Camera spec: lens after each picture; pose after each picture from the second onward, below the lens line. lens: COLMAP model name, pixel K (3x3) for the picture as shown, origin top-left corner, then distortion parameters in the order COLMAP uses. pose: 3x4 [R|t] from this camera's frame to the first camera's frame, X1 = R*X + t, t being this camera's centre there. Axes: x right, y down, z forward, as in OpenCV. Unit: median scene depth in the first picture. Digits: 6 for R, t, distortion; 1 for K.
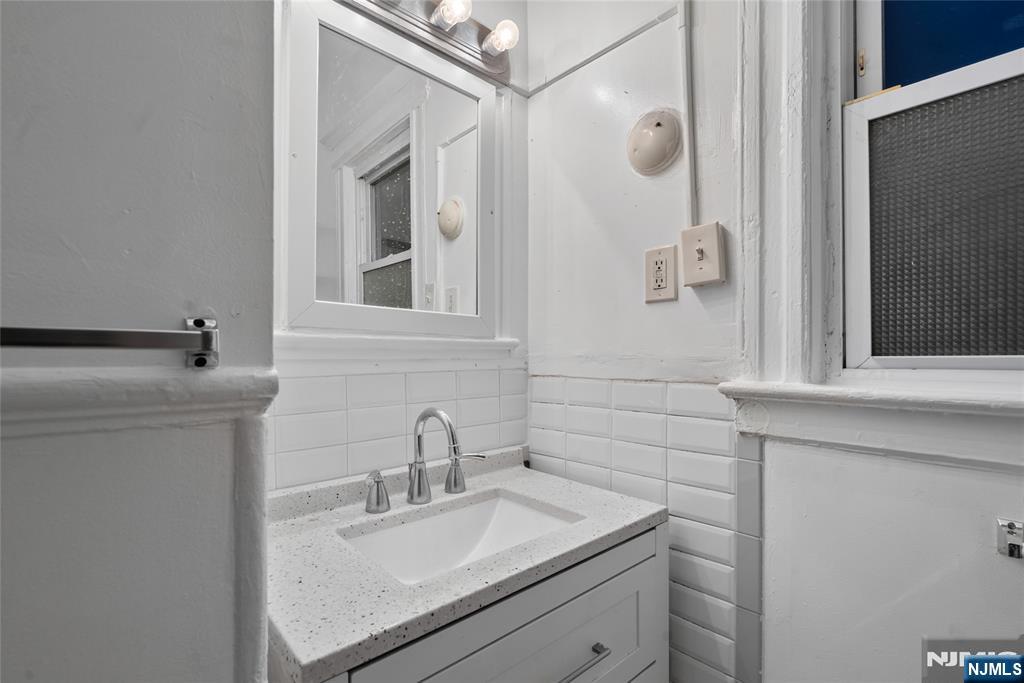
lens RADIAL K [[467.1, 0, 497.9], [0, 467.1, 354.3], [0, 0, 1]] dist [-0.004241, 0.000251]
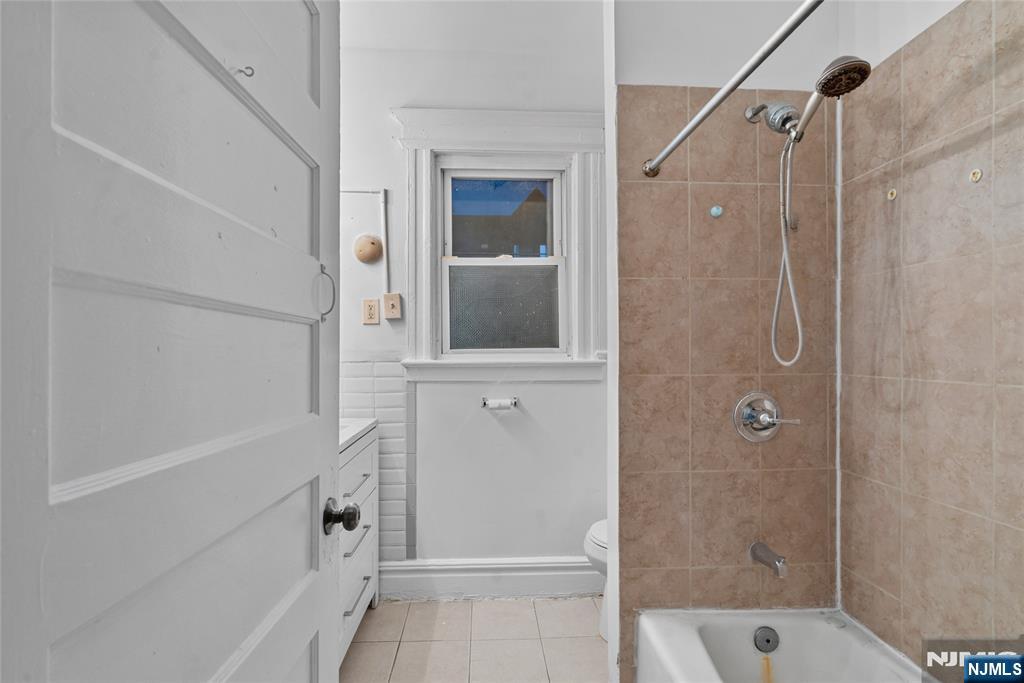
lens RADIAL K [[467.1, 0, 509.4], [0, 467.1, 341.6], [0, 0, 1]] dist [-0.004241, 0.000251]
pose [[0.613986, -0.002260, 0.789313, -1.064513], [0.002139, 0.999997, 0.001199, -0.040734], [-0.789314, 0.000952, 0.613989, -0.903732]]
